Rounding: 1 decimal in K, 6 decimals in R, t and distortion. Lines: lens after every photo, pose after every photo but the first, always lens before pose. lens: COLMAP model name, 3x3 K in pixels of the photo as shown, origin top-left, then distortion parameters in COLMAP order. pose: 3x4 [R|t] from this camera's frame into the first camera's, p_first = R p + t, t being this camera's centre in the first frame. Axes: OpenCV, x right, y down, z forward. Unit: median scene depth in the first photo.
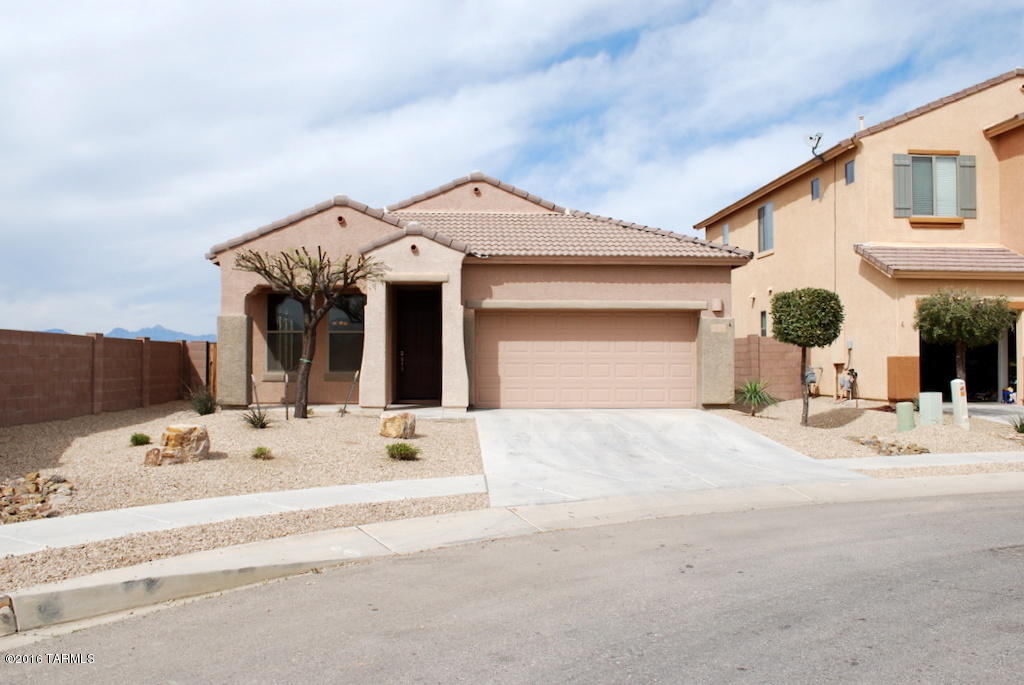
lens RADIAL K [[949.0, 0, 512.0], [0, 949.0, 342.5], [0, 0, 1]] dist [-0.080657, -0.004589]
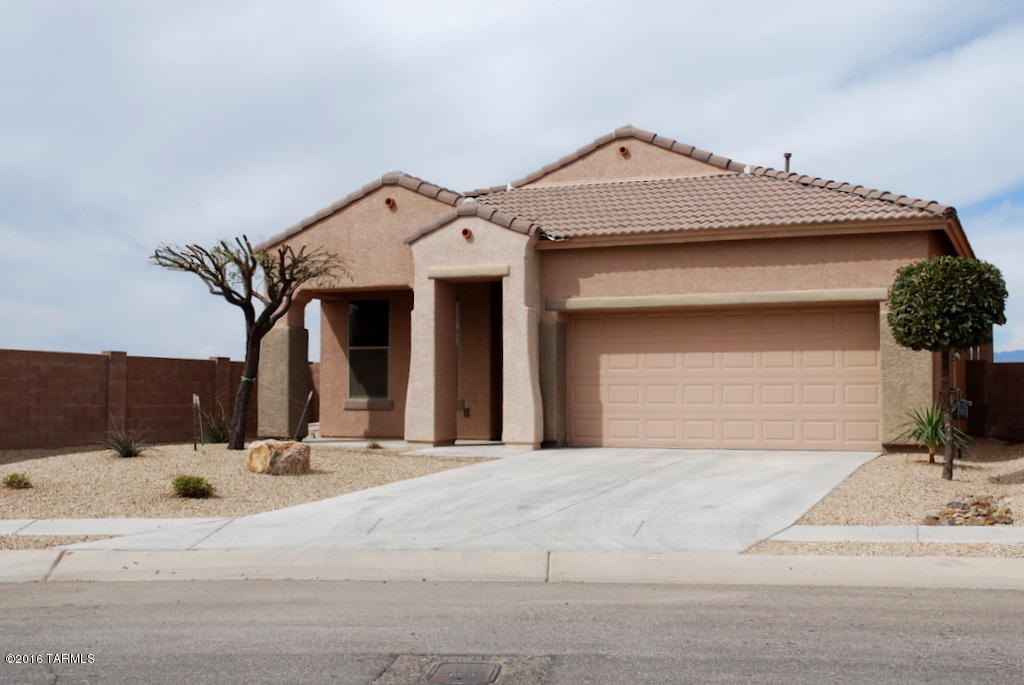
lens RADIAL K [[1258.0, 0, 512.0], [0, 1258.0, 342.5], [0, 0, 1]] dist [-0.073561, -0.001194]
pose [[0.891831, -0.022004, -0.451833, 0.369270], [0.010299, 0.999545, -0.028350, 0.016566], [0.452252, 0.020630, 0.891652, 0.113020]]
